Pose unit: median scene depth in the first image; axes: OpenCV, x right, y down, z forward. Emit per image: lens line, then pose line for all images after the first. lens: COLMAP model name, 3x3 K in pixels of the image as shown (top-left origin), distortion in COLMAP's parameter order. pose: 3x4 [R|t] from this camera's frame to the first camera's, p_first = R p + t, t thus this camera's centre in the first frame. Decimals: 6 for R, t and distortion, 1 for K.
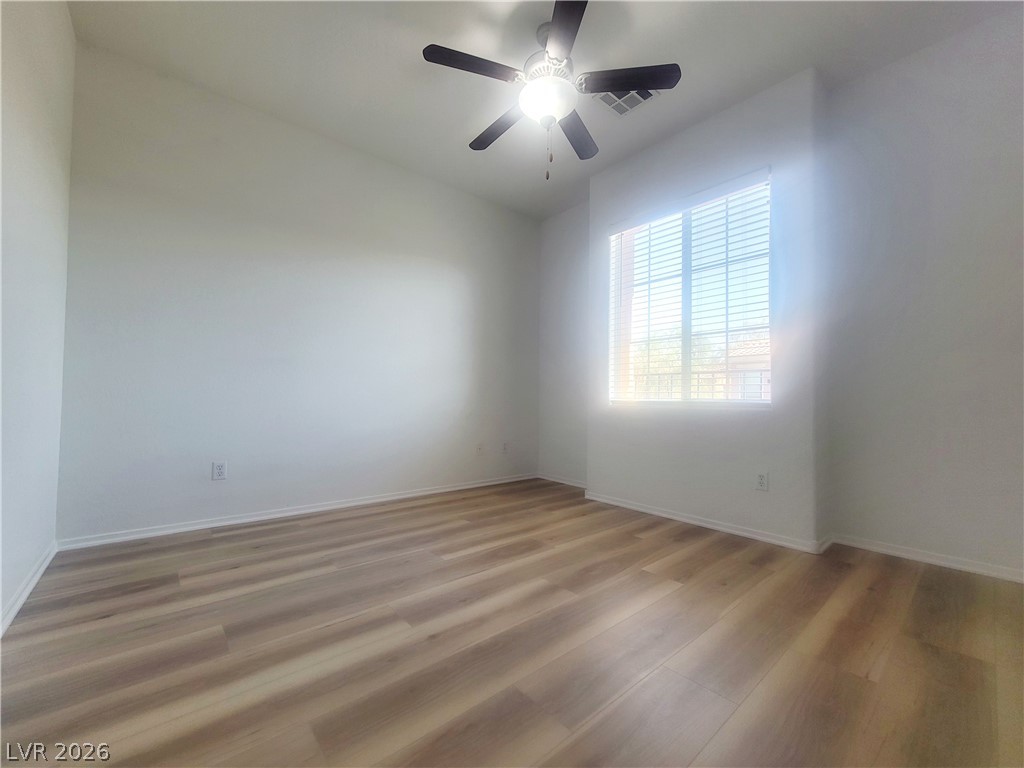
lens RADIAL K [[417.9, 0, 512.0], [0, 417.9, 386.4], [0, 0, 1]] dist [-0.002886, 0.000465]
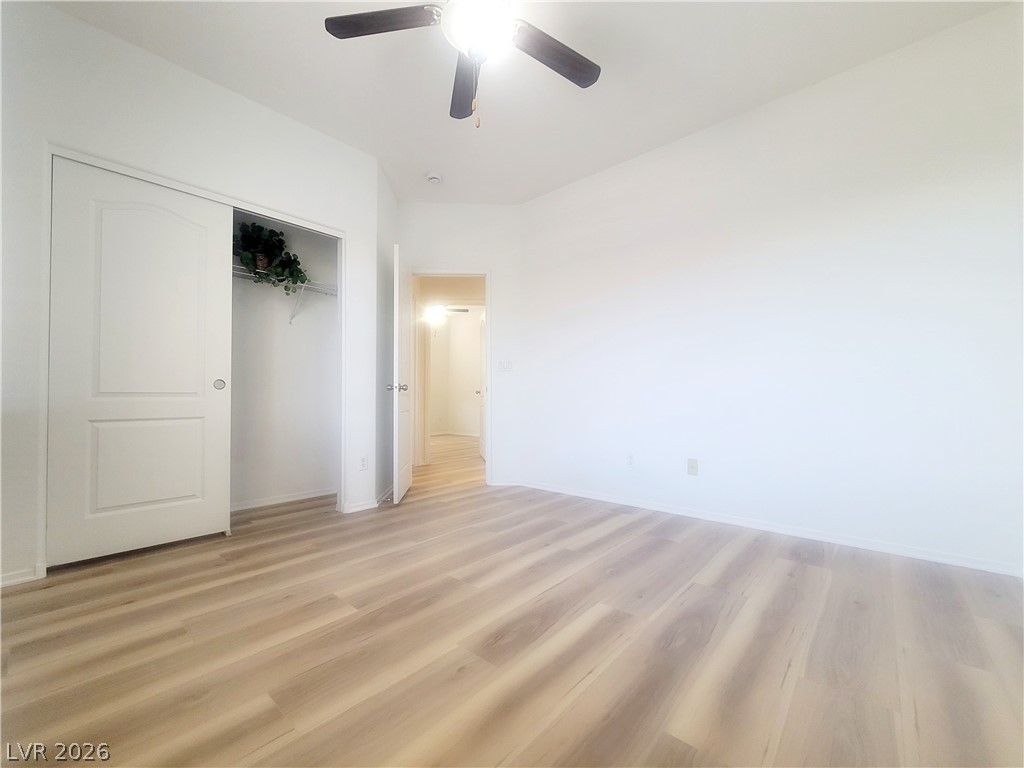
lens RADIAL K [[417.9, 0, 512.3], [0, 417.9, 388.5], [0, 0, 1]] dist [-0.002886, 0.000465]
pose [[-0.990948, -0.012139, -0.133699, 0.119529], [-0.004993, 0.998547, -0.053652, 0.044343], [0.134156, -0.052498, -0.989569, 1.783578]]
